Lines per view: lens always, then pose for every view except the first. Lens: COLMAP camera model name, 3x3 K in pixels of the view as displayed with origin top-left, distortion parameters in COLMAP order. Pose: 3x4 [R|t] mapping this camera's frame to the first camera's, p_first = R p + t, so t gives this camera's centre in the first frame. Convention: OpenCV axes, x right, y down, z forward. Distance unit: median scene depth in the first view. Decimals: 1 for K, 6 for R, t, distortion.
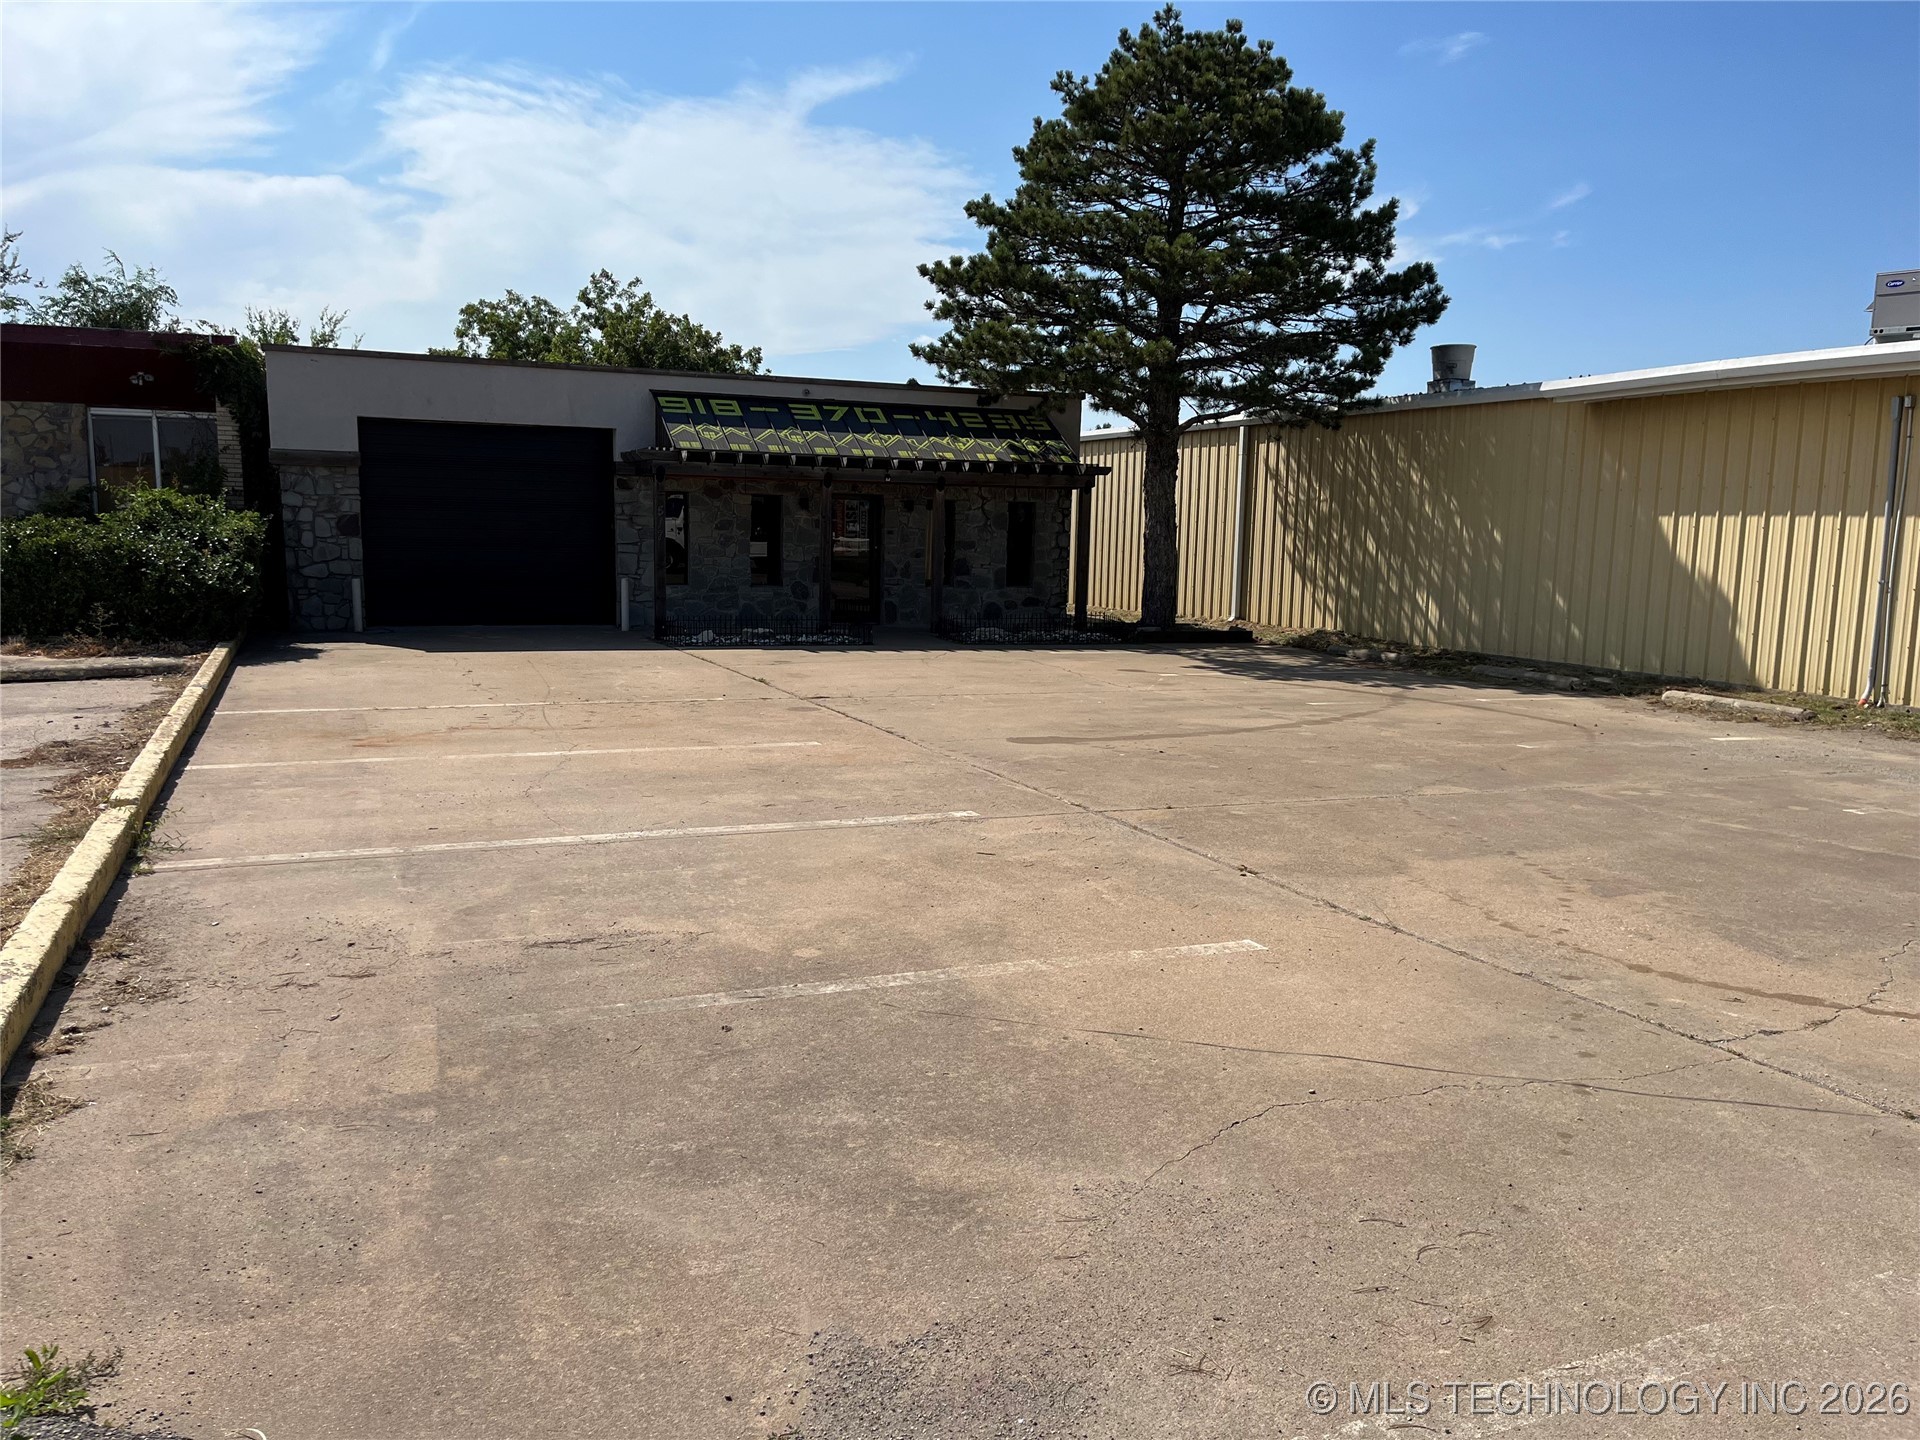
lens RADIAL K [[1459.3, 0, 953.3], [0, 1459.3, 731.7], [0, 0, 1]] dist [0.073293, -0.125834]
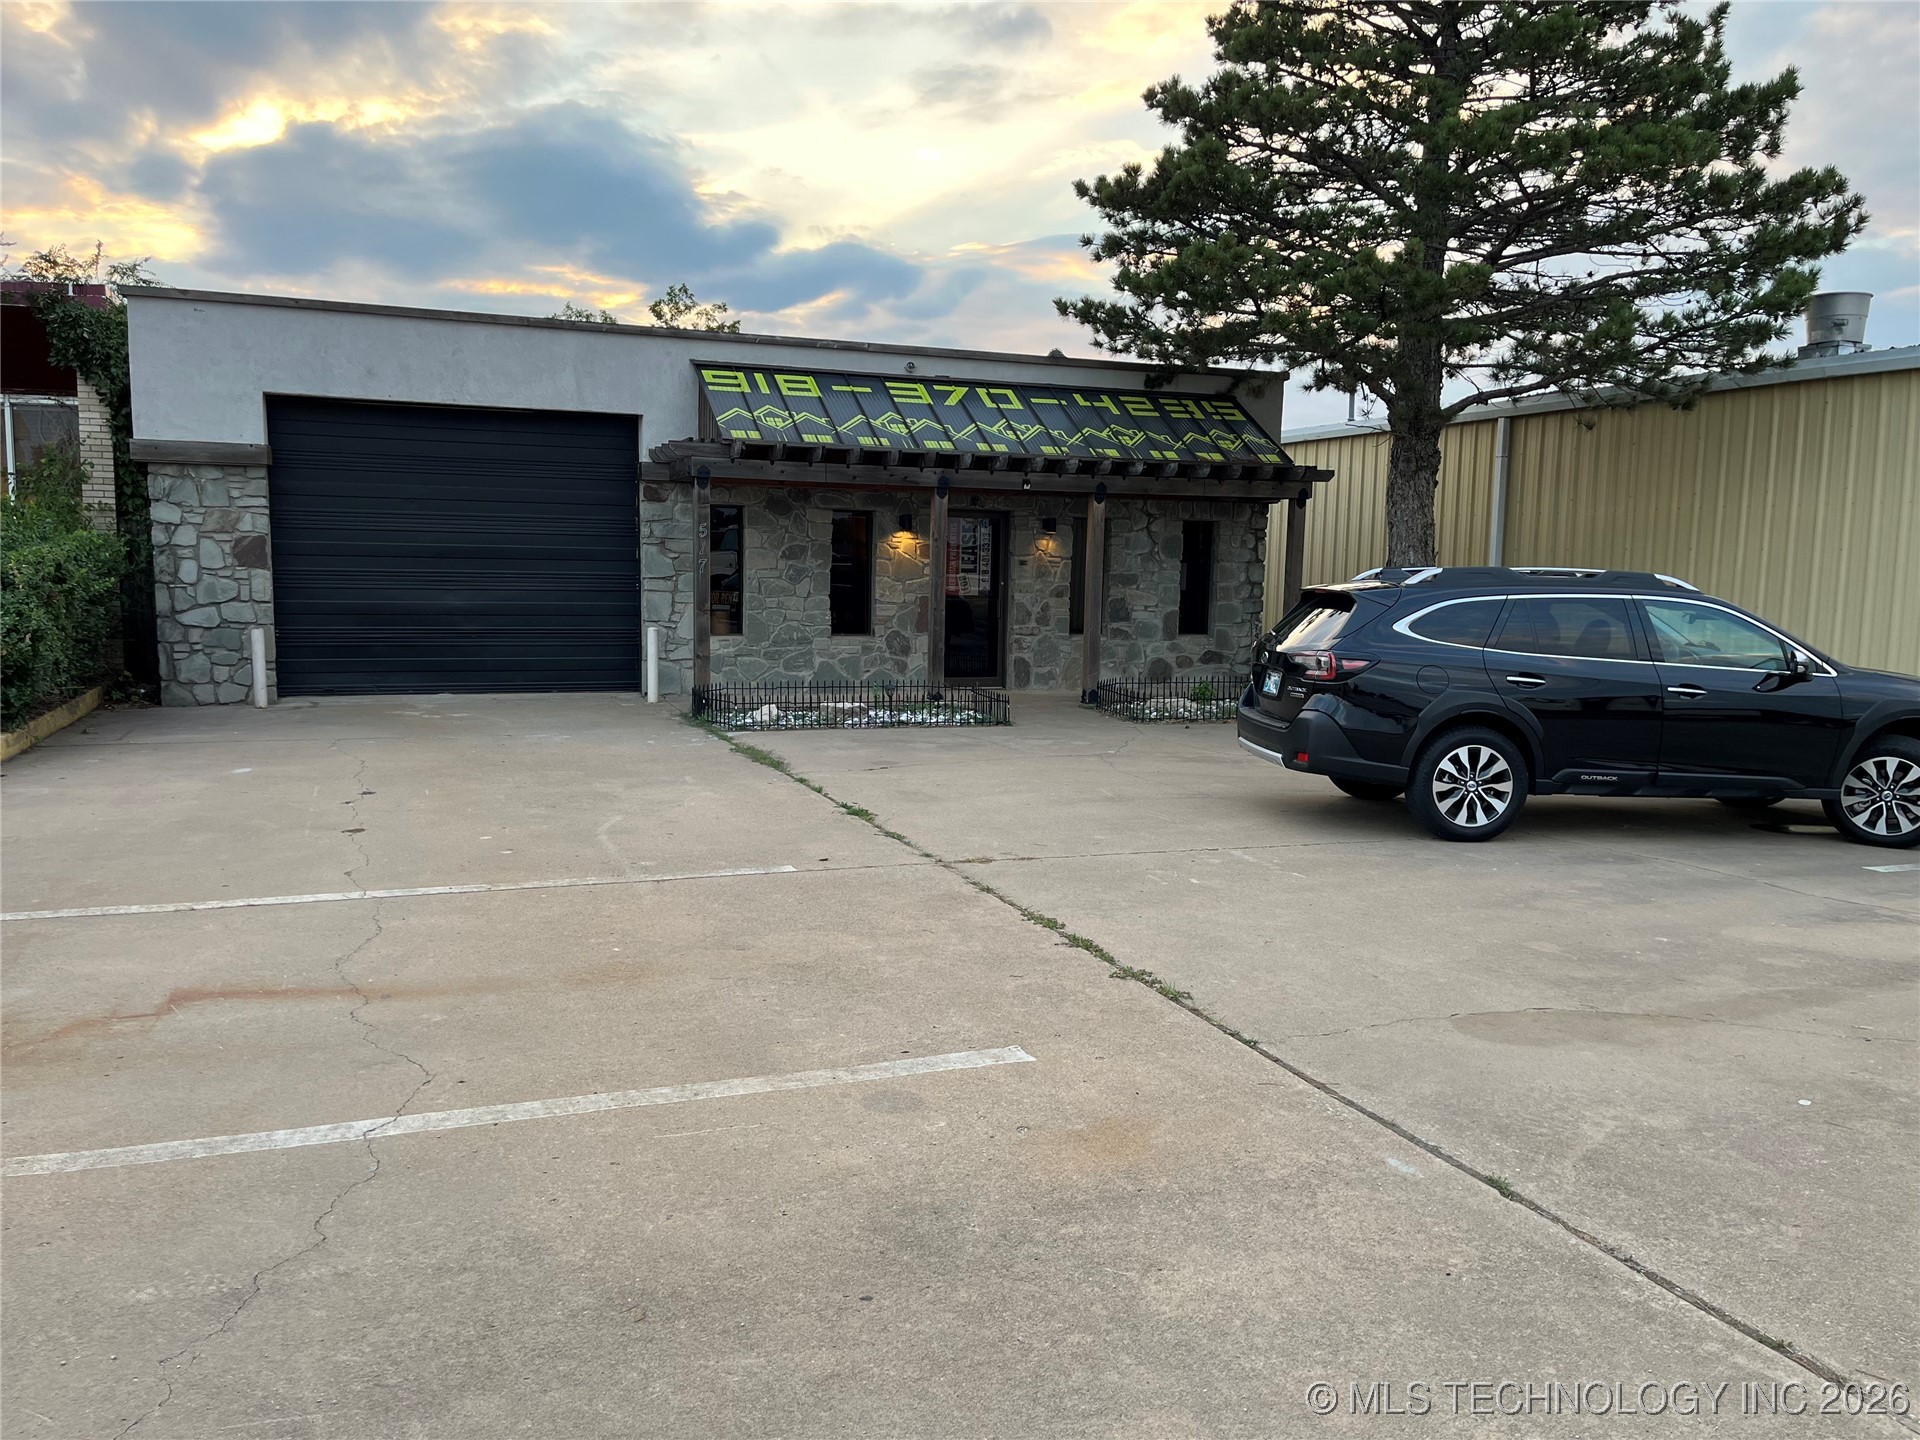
lens RADIAL K [[1433.5, 0, 960.0], [0, 1433.5, 720.0], [0, 0, 1]] dist [0.078168, -0.116496]
pose [[0.999182, 0.003997, -0.040235, -0.048455], [-0.005253, 0.999501, -0.031142, -0.038976], [0.040091, 0.031328, 0.998705, 0.314351]]
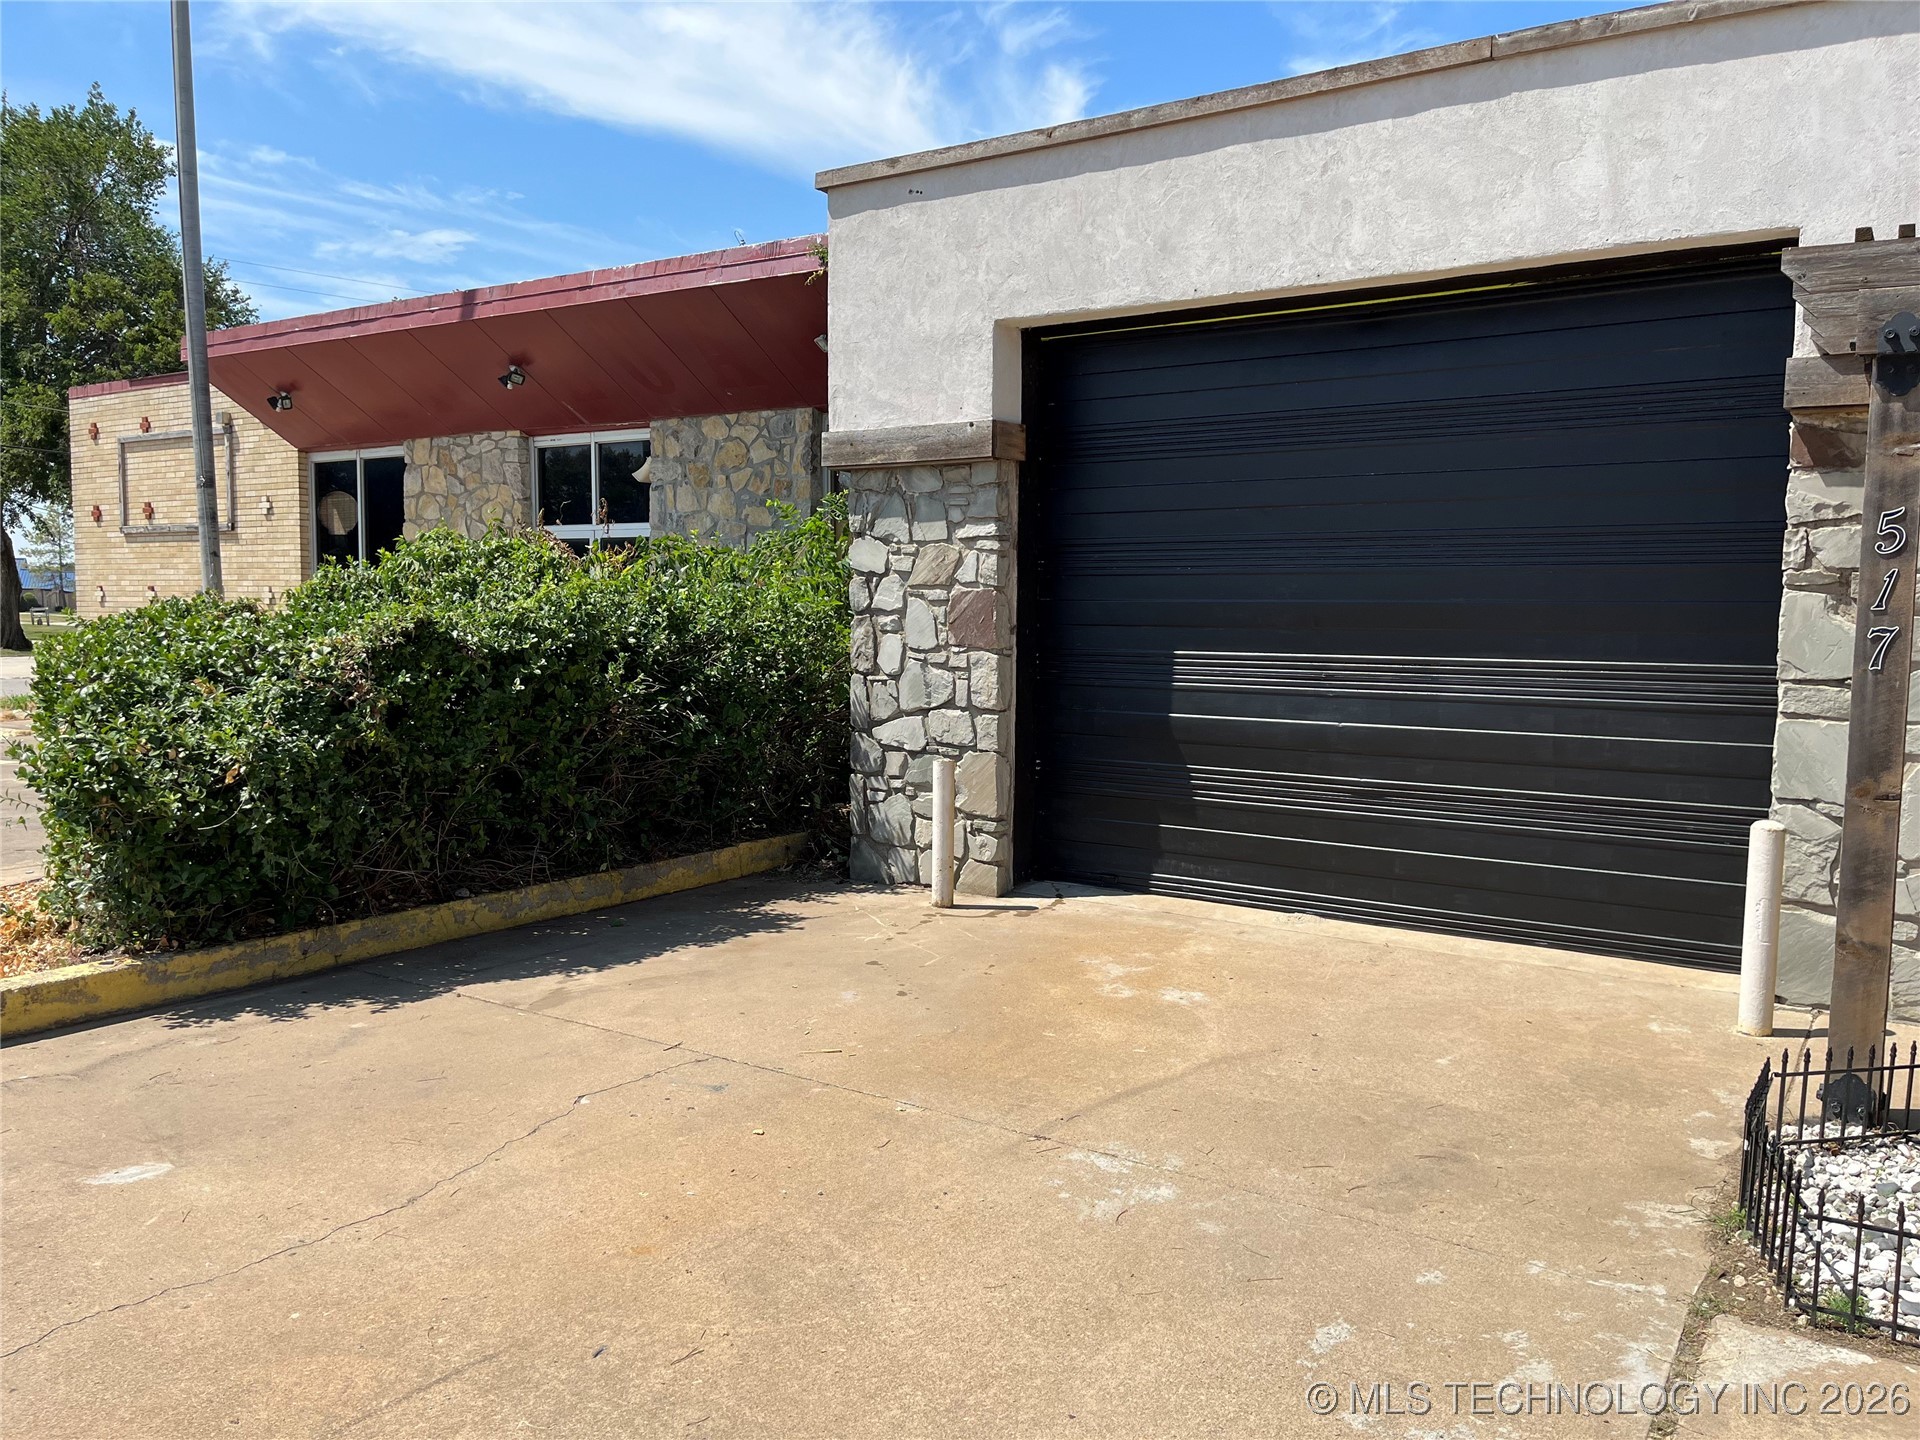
lens RADIAL K [[1433.5, 0, 960.0], [0, 1433.5, 720.0], [0, 0, 1]] dist [0.078168, -0.116496]
pose [[0.544849, 0.050876, -0.836989, -0.093738], [-0.119339, 0.992702, -0.017344, -0.099287], [0.829999, 0.109335, 0.546944, 0.737805]]
